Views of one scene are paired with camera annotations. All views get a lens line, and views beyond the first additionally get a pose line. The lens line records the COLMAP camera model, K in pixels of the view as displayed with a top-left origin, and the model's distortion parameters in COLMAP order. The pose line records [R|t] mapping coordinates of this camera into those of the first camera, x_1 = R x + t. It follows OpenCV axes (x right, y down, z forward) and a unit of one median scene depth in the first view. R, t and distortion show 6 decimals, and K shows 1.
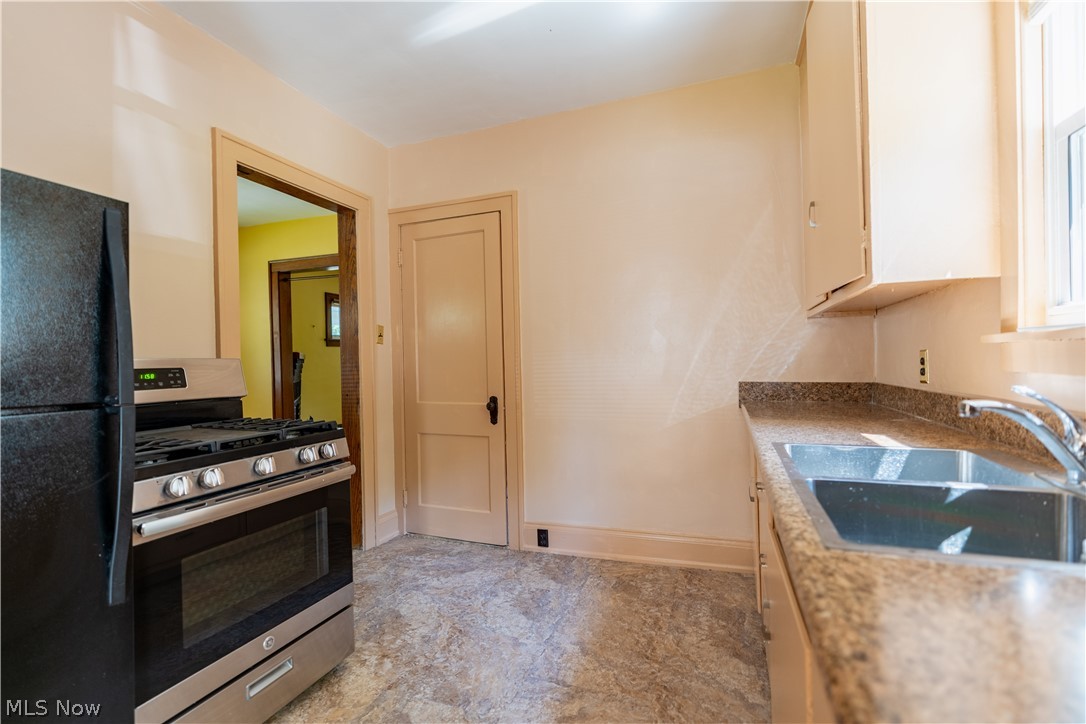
lens RADIAL K [[492.7, 0, 542.2], [0, 492.7, 359.6], [0, 0, 1]] dist [-0.004322, 0.001256]
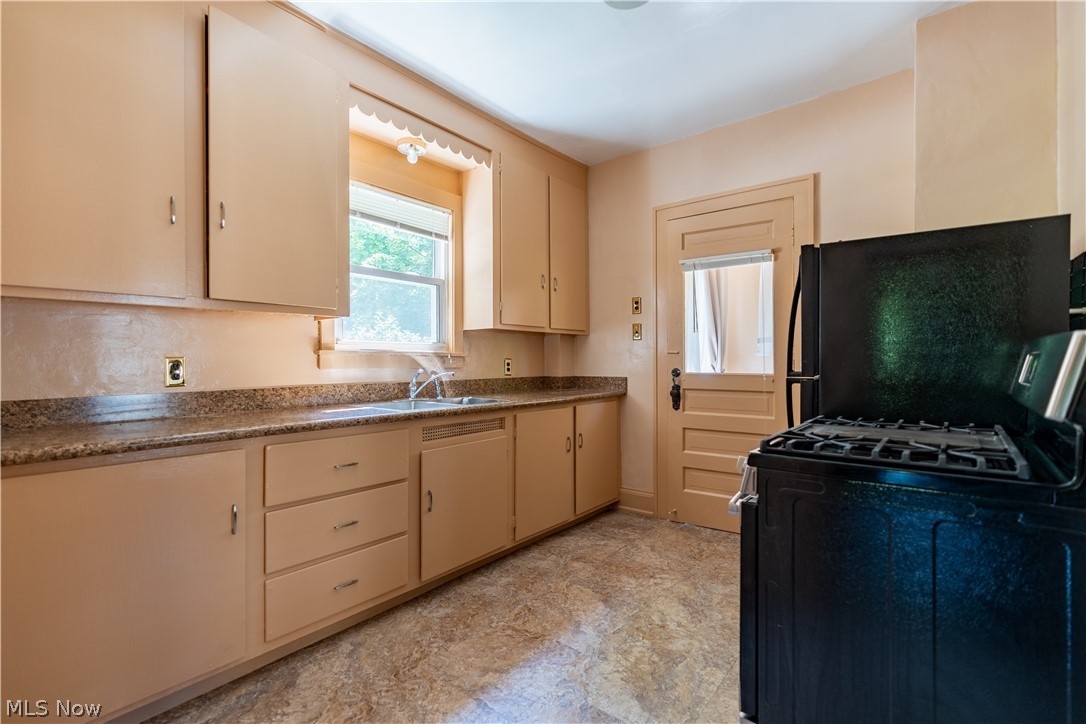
lens RADIAL K [[492.7, 0, 542.2], [0, 492.7, 359.6], [0, 0, 1]] dist [-0.004322, 0.001256]
pose [[-0.947747, 0.026375, 0.317930, -0.277924], [0.025074, 0.999652, -0.008186, 0.012173], [-0.318036, 0.000213, -0.948079, 1.341558]]
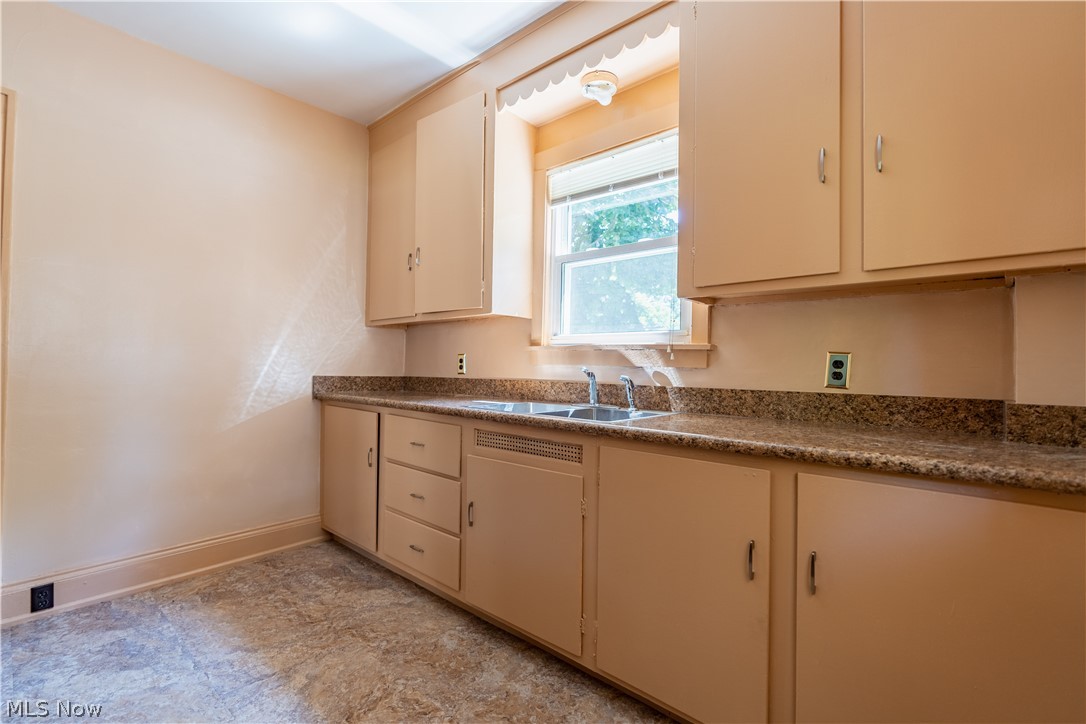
lens RADIAL K [[491.4, 0, 542.7], [0, 491.4, 357.4], [0, 0, 1]] dist [-0.004335, 0.001140]
pose [[0.367625, 0.045446, 0.928863, -0.498704], [-0.022915, 0.998945, -0.039806, 0.038543], [-0.929692, -0.006651, 0.368278, 0.099153]]
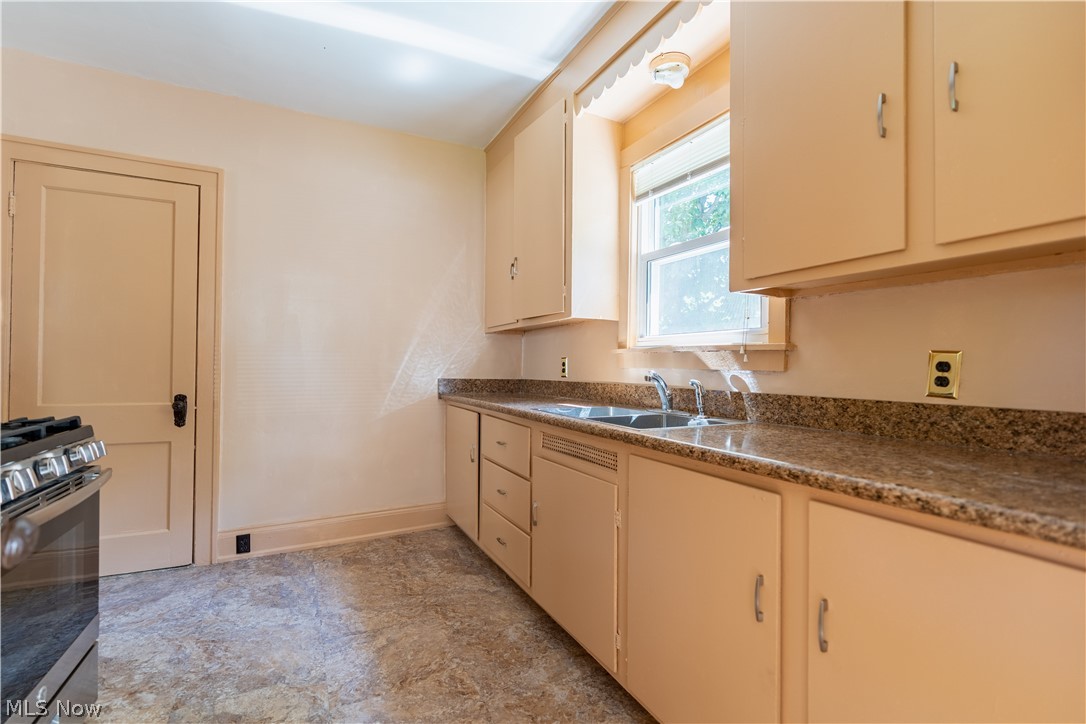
lens RADIAL K [[492.7, 0, 542.2], [0, 492.7, 359.6], [0, 0, 1]] dist [-0.004322, 0.001256]
pose [[0.678476, 0.038923, 0.733590, -0.391046], [-0.024488, 0.999239, -0.030369, 0.030501], [-0.734214, 0.002640, 0.678913, -0.074507]]
